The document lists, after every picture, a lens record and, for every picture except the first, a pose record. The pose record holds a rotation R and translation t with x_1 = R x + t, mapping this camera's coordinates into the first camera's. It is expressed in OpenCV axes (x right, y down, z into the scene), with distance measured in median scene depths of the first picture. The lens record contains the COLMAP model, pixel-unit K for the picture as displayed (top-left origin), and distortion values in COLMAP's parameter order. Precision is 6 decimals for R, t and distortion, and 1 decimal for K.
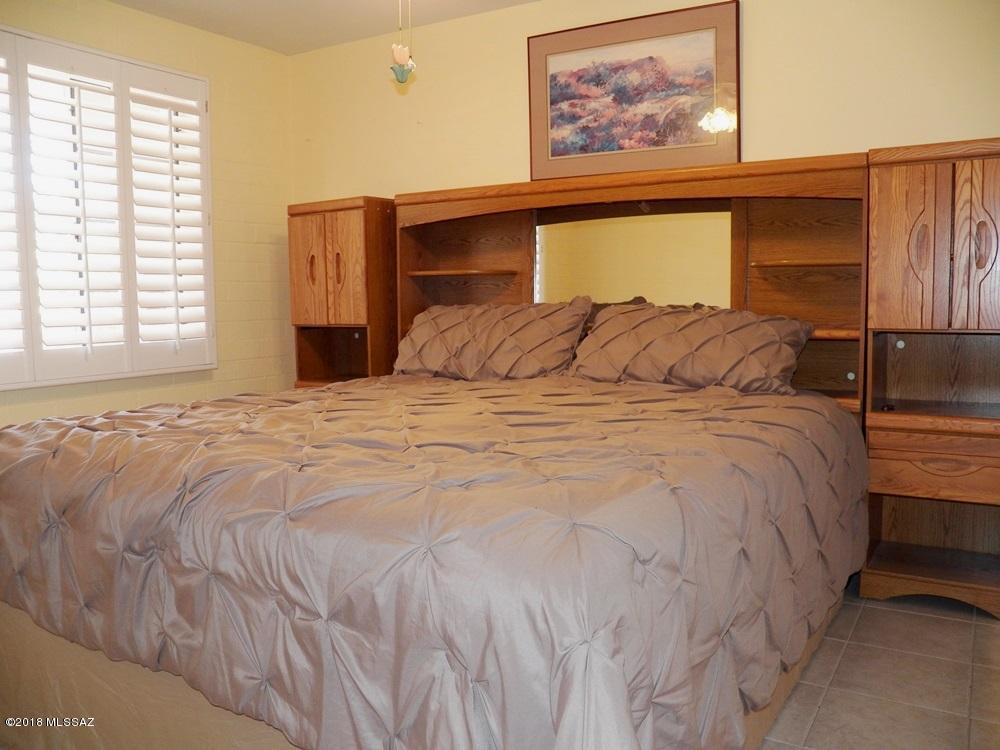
lens RADIAL K [[830.3, 0, 500.0], [0, 830.3, 375.0], [0, 0, 1]] dist [-0.176077, 0.118312]
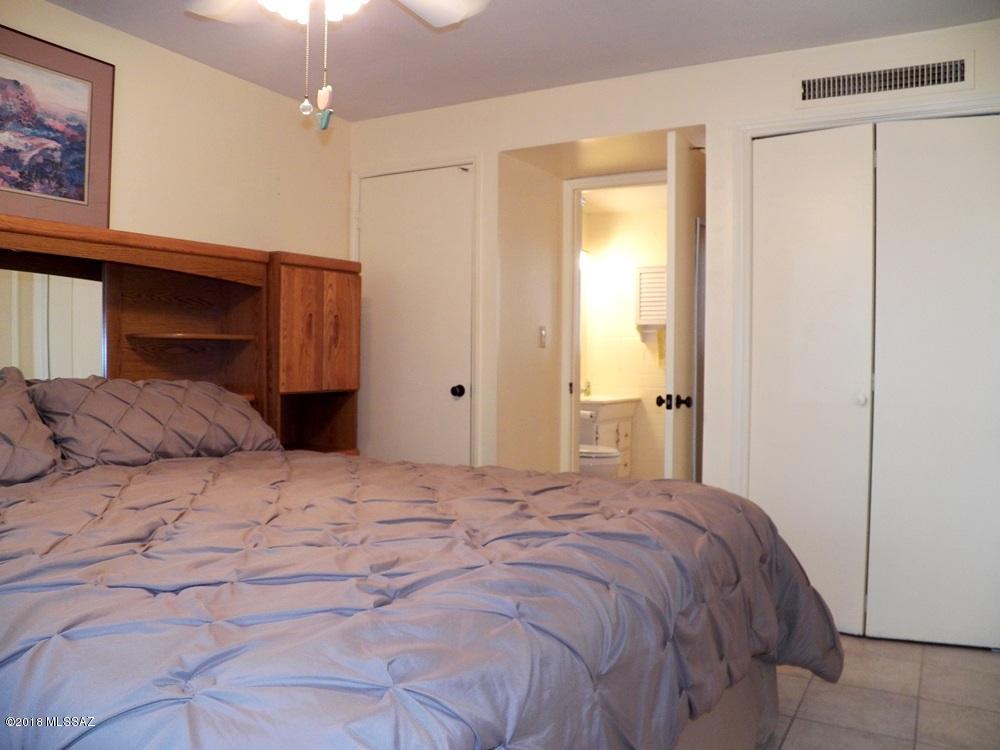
lens RADIAL K [[830.3, 0, 500.0], [0, 830.3, 375.0], [0, 0, 1]] dist [-0.176077, 0.118312]
pose [[-0.053093, -0.004897, 0.998578, -0.690170], [0.086717, 0.996188, 0.009496, -0.056155], [-0.994817, 0.087098, -0.052466, 0.598163]]
